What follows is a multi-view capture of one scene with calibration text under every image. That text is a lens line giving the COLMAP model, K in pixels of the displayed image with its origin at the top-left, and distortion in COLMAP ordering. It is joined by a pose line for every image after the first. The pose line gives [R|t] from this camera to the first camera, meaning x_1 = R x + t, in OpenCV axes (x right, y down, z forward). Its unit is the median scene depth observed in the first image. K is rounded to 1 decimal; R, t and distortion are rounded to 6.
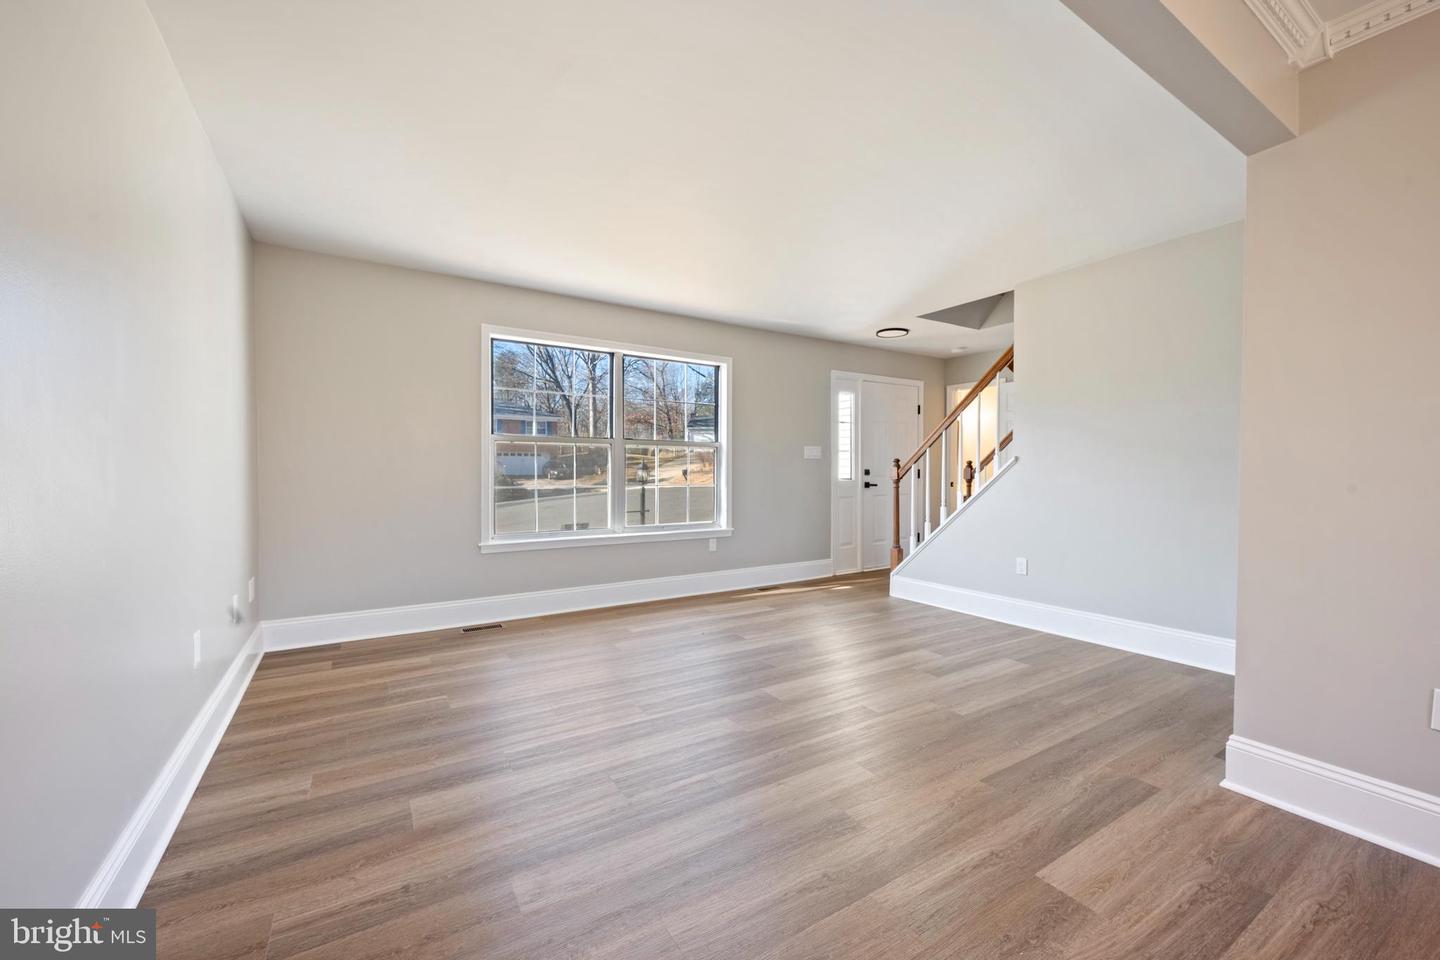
lens RADIAL K [[580.2, 0, 724.0], [0, 580.2, 479.3], [0, 0, 1]] dist [0.003367, 0.000220]
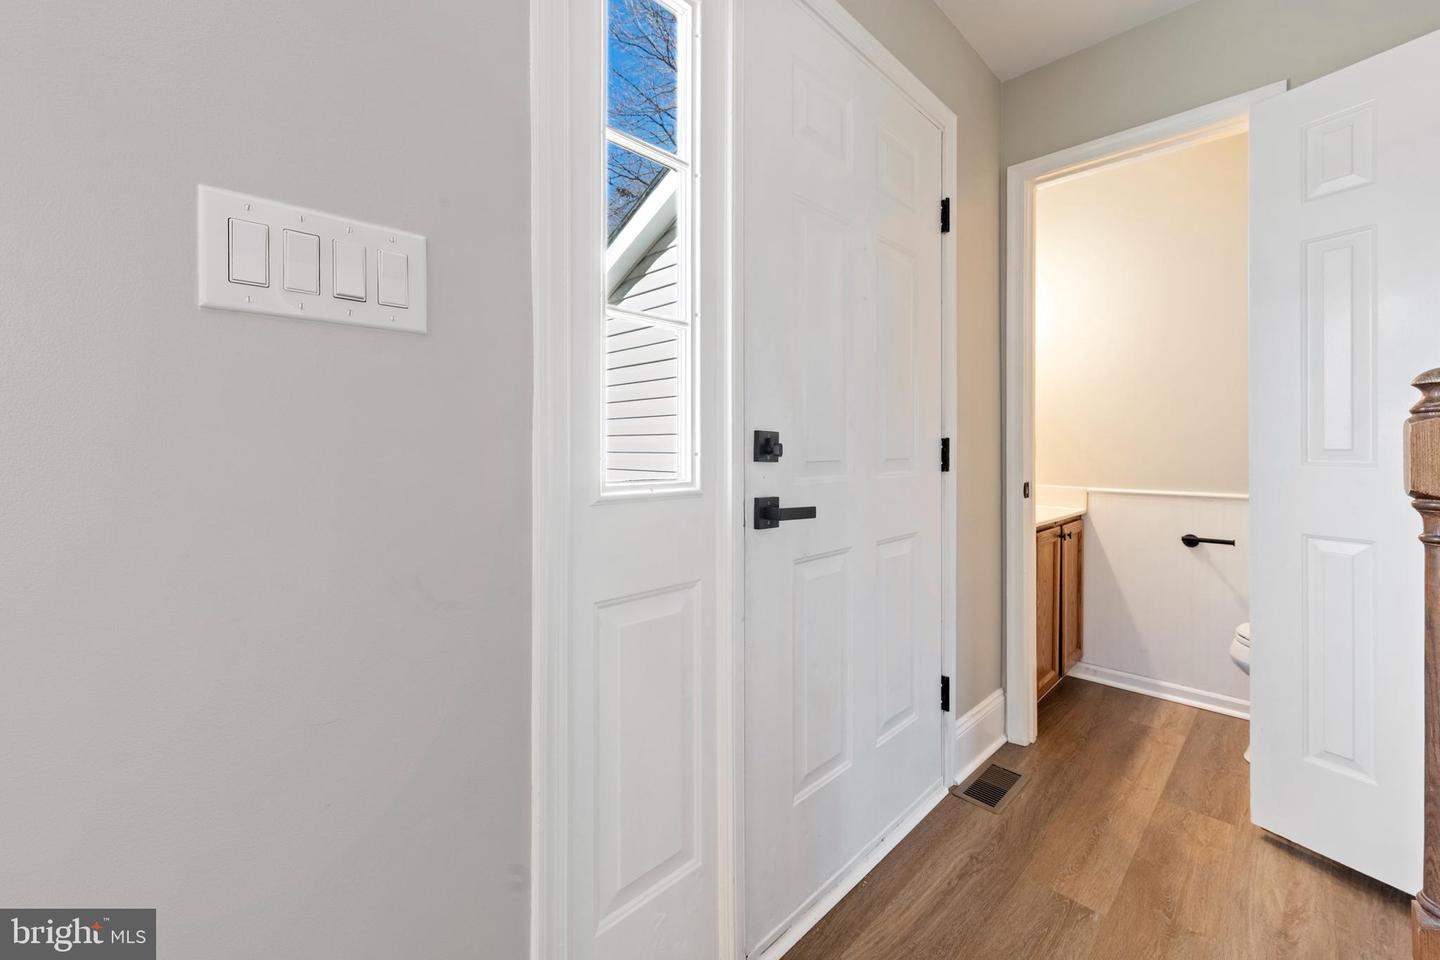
lens RADIAL K [[580.2, 0, 721.9], [0, 580.2, 452.8], [0, 0, 1]] dist [0.003367, 0.000220]
pose [[0.977331, 0.004527, 0.211666, 0.234771], [-0.003691, 0.999984, -0.004344, -0.011027], [-0.211683, 0.003464, 0.977332, 1.000527]]
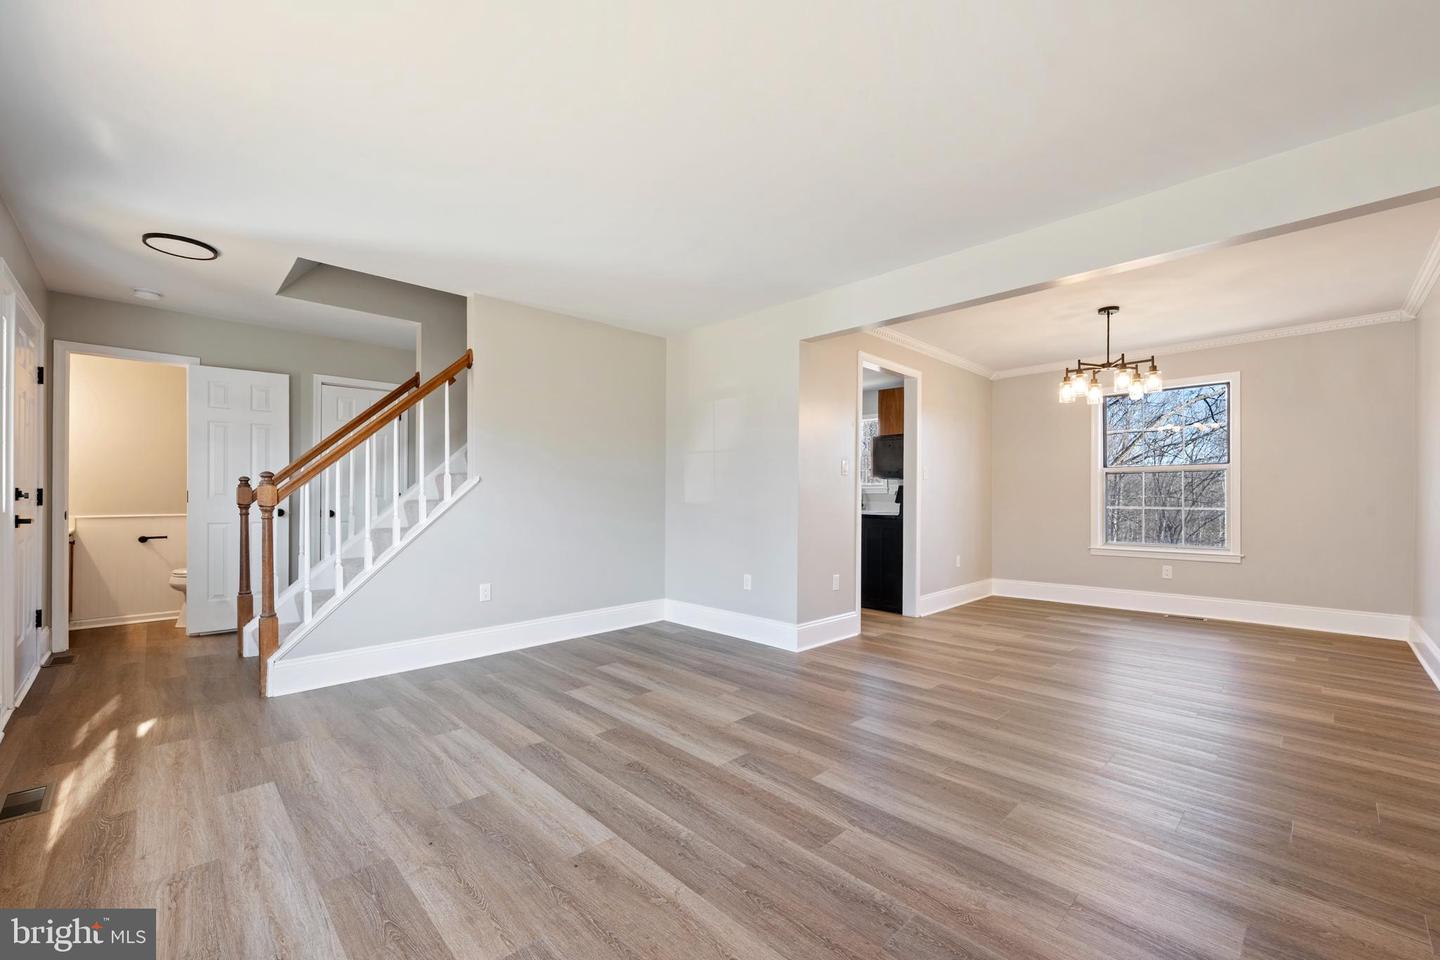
lens RADIAL K [[580.2, 0, 726.4], [0, 580.2, 489.8], [0, 0, 1]] dist [0.003367, 0.000220]
pose [[-0.214047, 0.005866, 0.976806, -0.414759], [0.009923, 0.999943, -0.003830, -0.009712], [-0.976773, 0.008873, -0.214093, 0.661819]]
